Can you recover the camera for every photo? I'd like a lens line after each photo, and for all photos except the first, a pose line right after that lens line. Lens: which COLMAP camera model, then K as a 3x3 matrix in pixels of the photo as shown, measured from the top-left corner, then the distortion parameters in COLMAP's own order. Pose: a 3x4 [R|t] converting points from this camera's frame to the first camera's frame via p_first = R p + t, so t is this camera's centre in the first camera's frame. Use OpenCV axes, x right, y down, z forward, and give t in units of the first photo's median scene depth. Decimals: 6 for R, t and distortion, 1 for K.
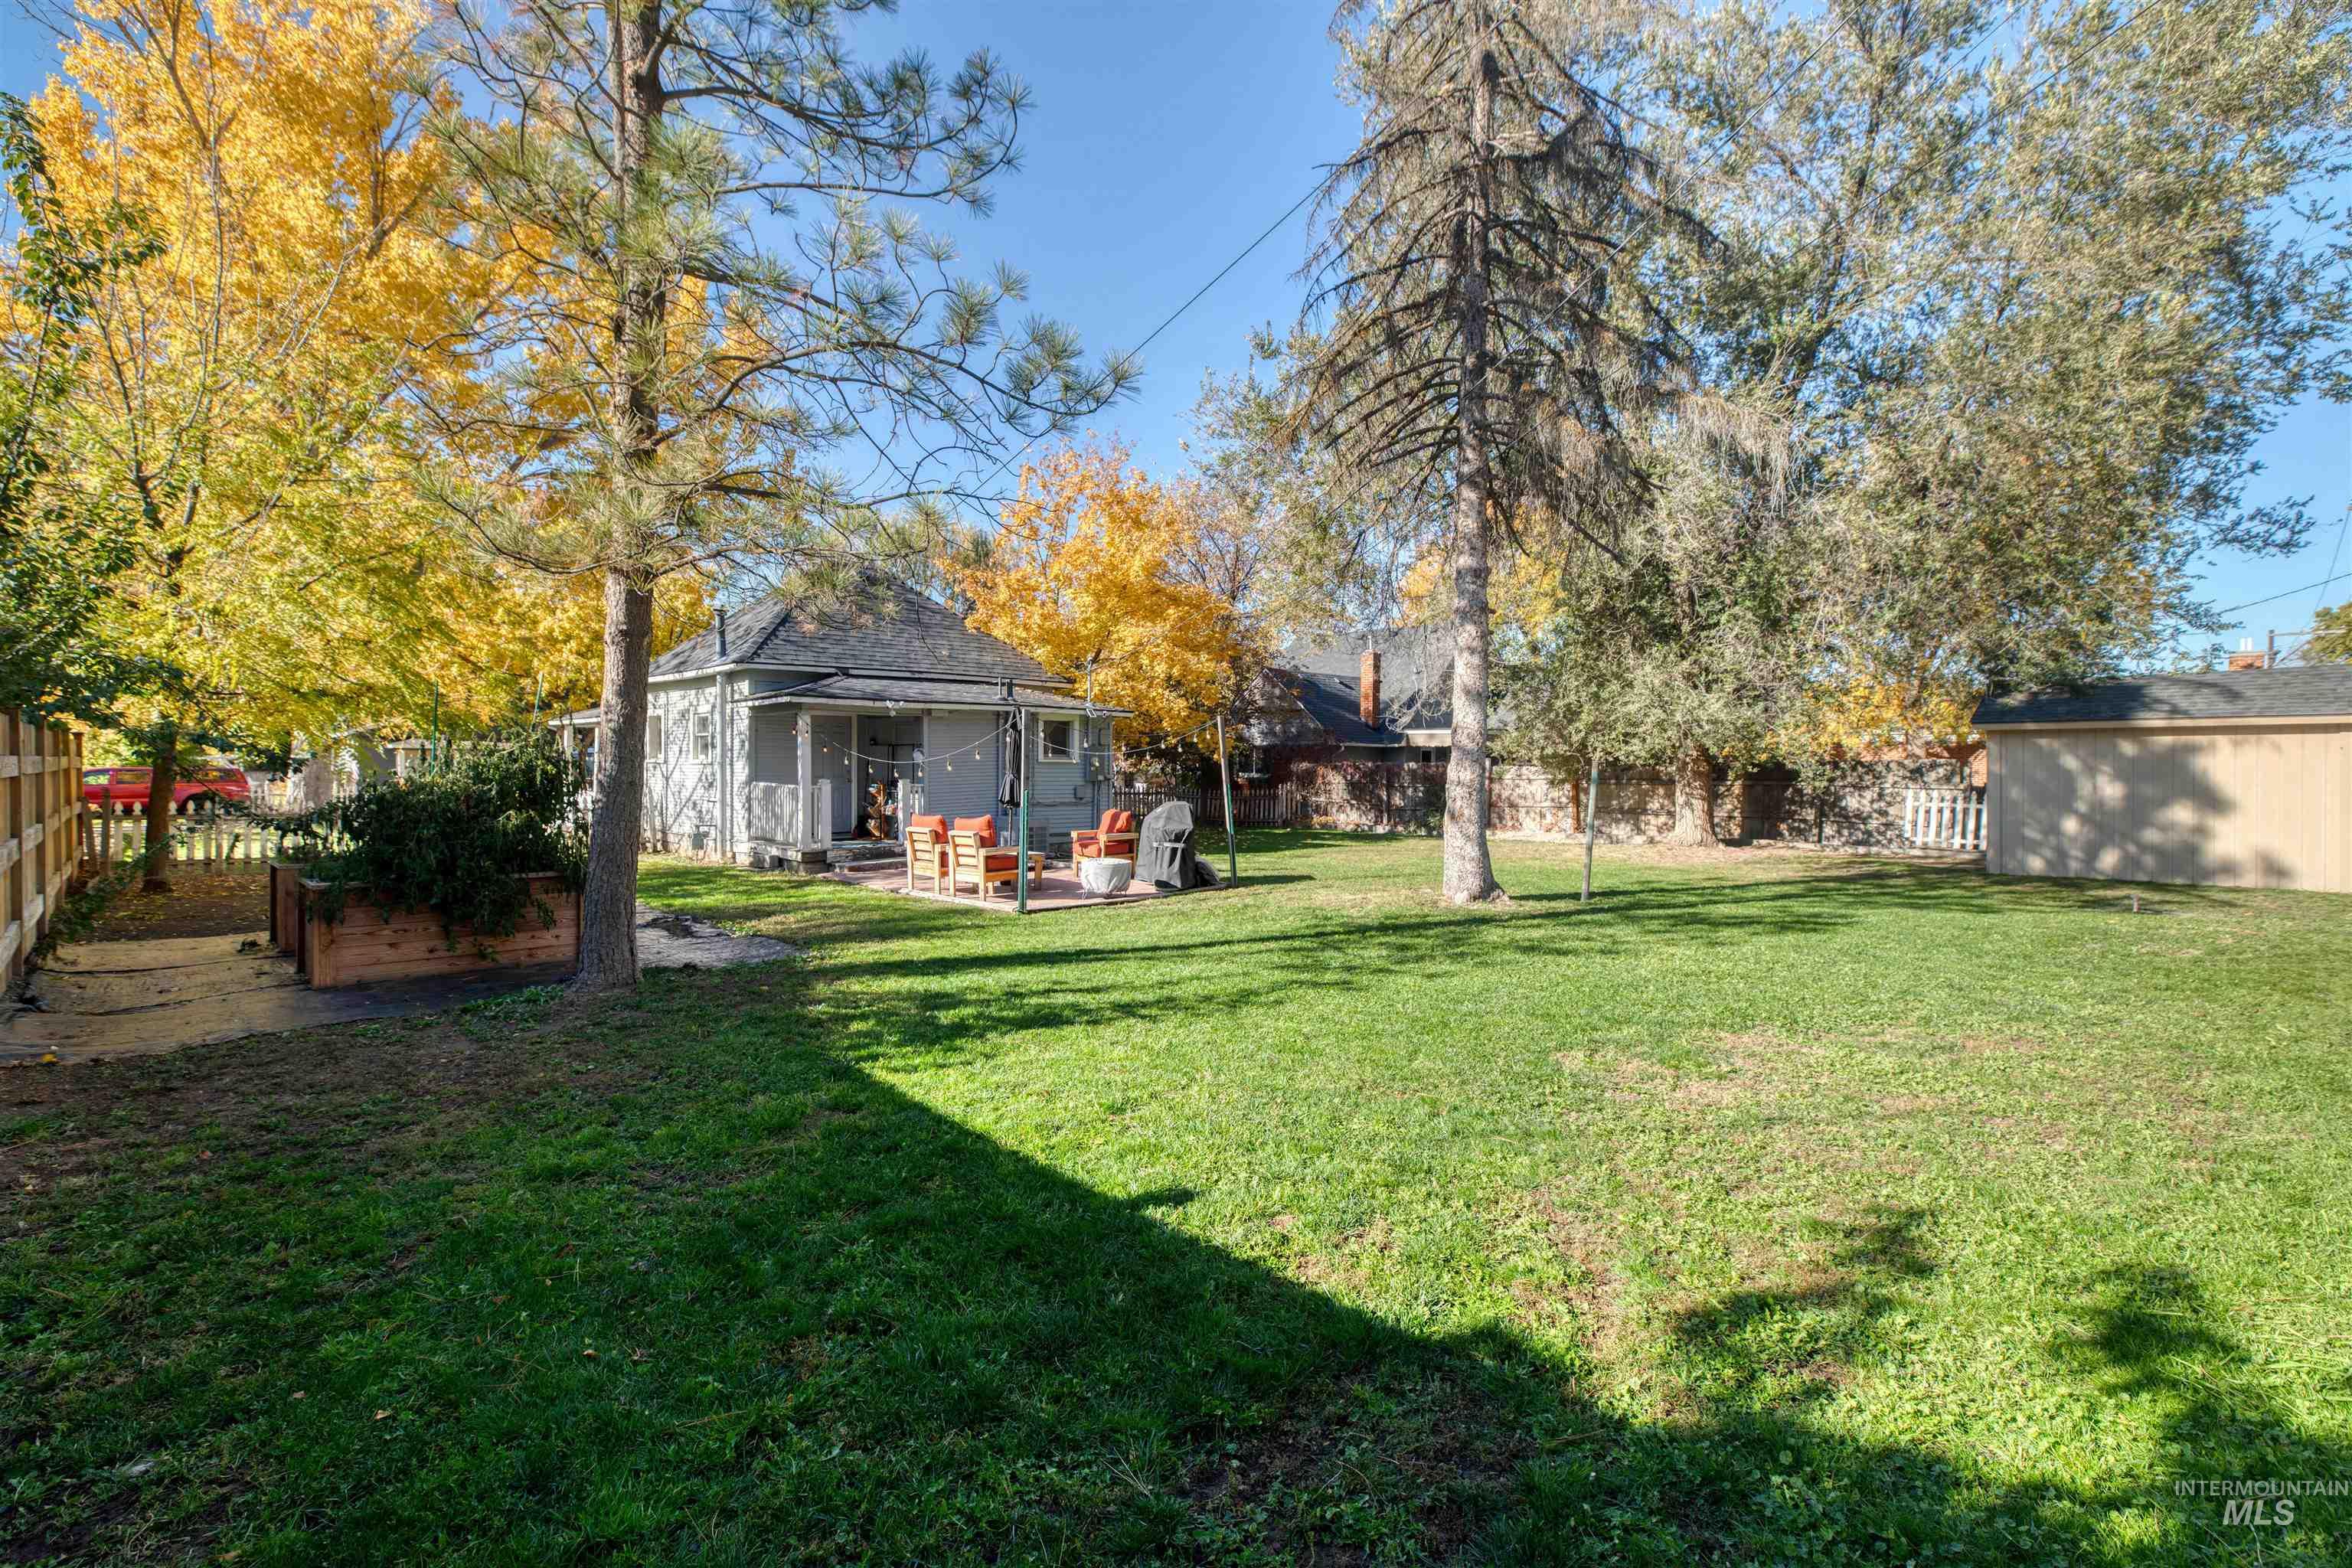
lens RADIAL K [[1116.6, 0, 1176.0], [0, 1116.6, 784.0], [0, 0, 1]] dist [-0.000177, -0.000096]
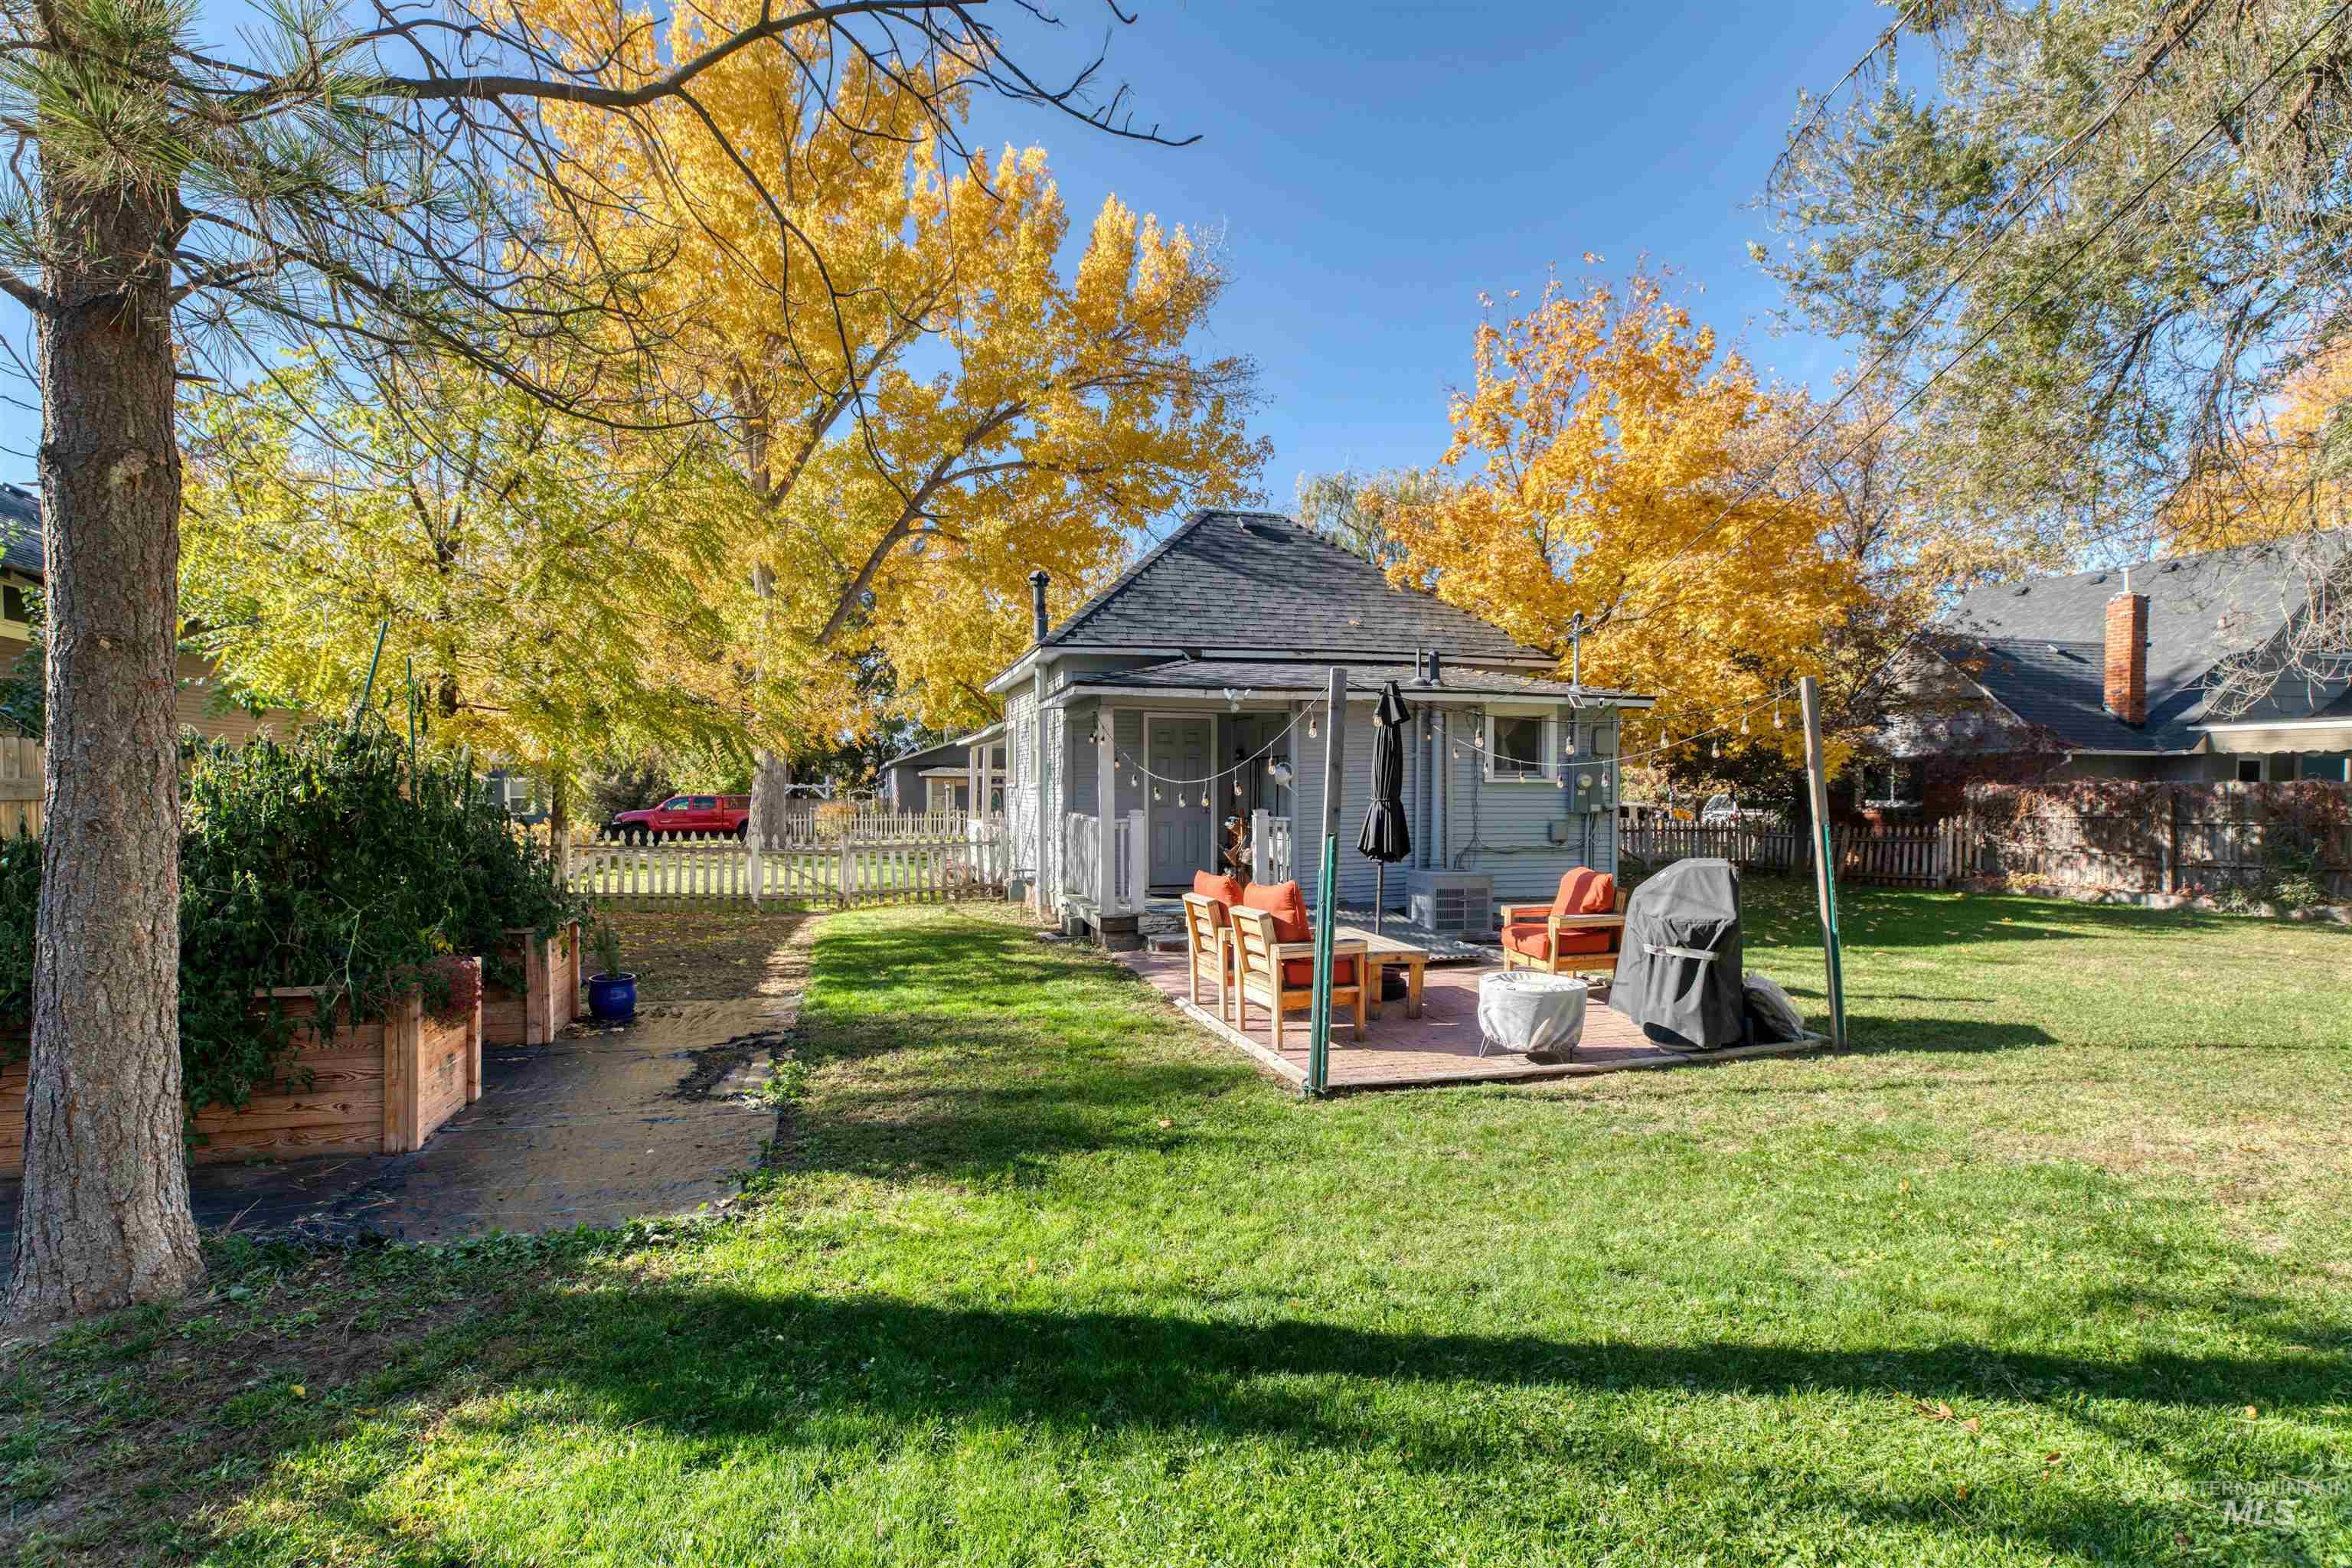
lens RADIAL K [[1130.0, 0, 1174.6], [0, 1130.0, 817.6], [0, 0, 1]] dist [-0.001634, -0.000259]
pose [[0.879115, 0.007462, -0.476551, 0.023538], [-0.005092, 0.999967, 0.006264, -0.003051], [0.476582, -0.003080, 0.879125, 0.332955]]
